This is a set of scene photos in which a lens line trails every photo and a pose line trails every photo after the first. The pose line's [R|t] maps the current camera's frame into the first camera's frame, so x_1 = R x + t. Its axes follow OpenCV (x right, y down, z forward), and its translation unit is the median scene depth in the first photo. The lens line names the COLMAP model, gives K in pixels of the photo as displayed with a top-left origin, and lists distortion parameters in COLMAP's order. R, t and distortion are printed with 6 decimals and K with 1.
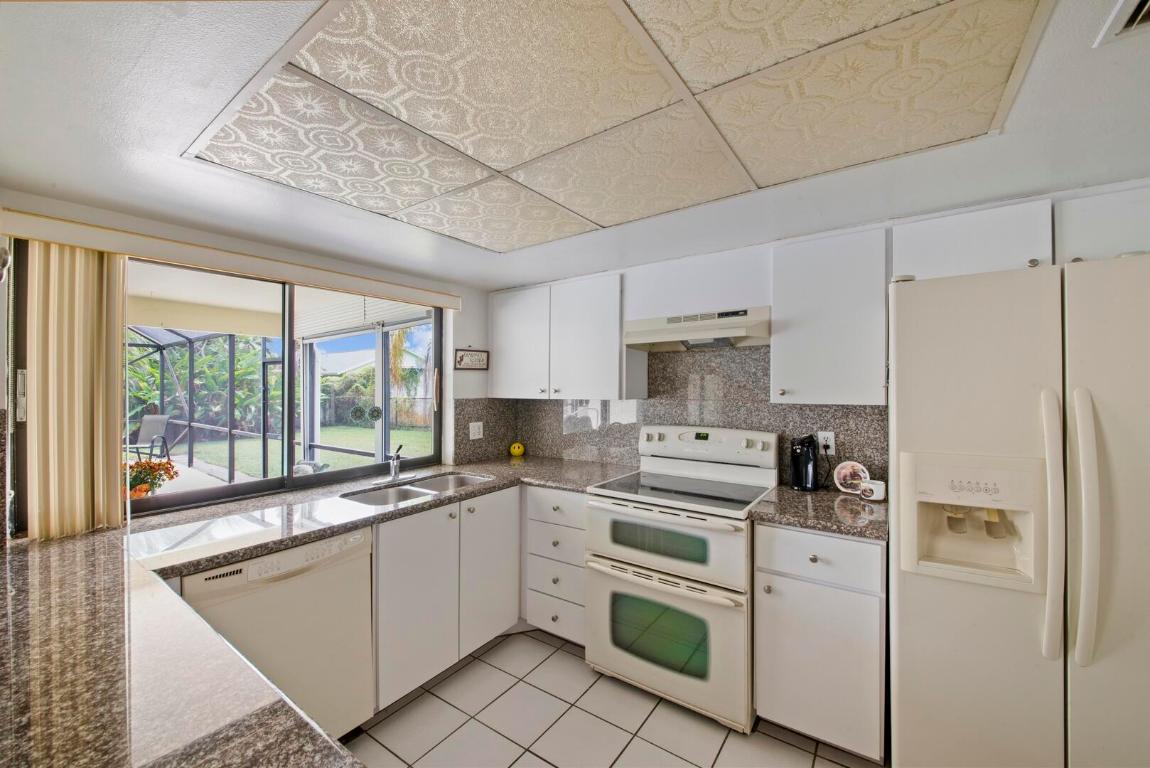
lens RADIAL K [[438.2, 0, 579.9], [0, 438.2, 376.5], [0, 0, 1]] dist [0.004665, -0.000717]
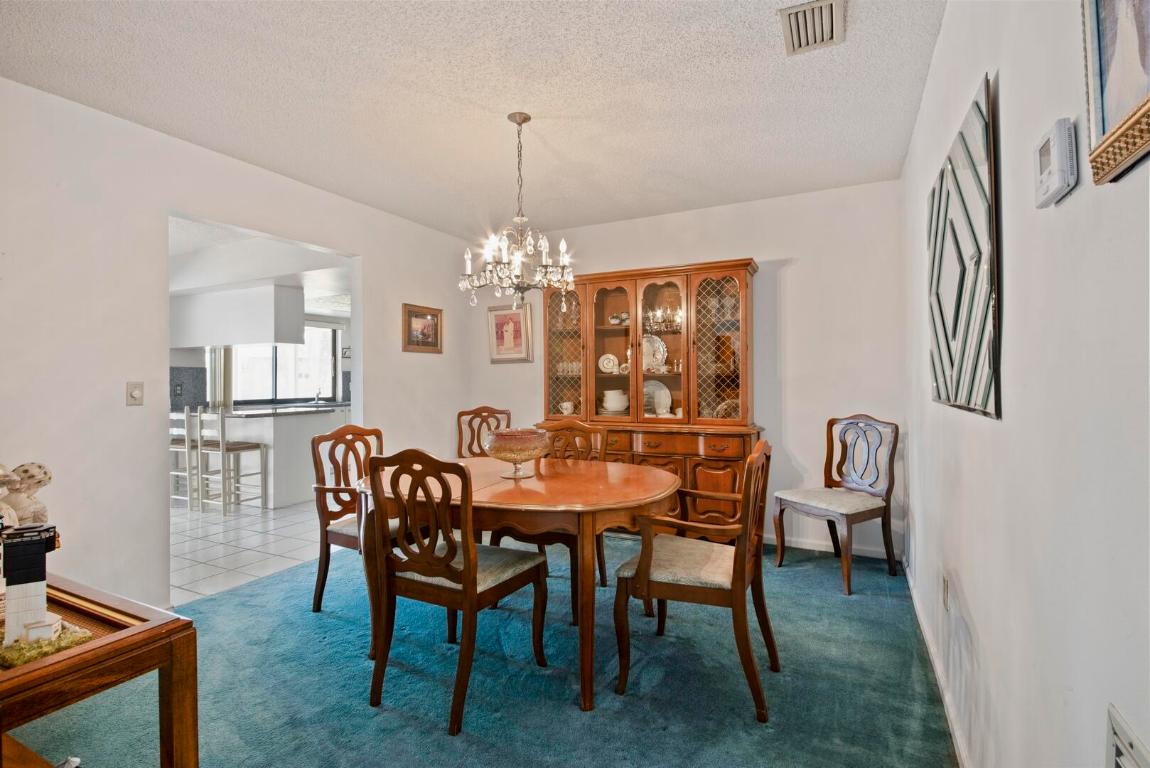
lens RADIAL K [[528.5, 0, 577.2], [0, 528.5, 382.1], [0, 0, 1]] dist [0.015921, -0.008887]
pose [[0.989749, 0.000329, 0.142819, 0.613783], [-0.003869, 0.999692, 0.024512, 0.044230], [-0.142767, -0.024813, 0.989445, -2.200450]]
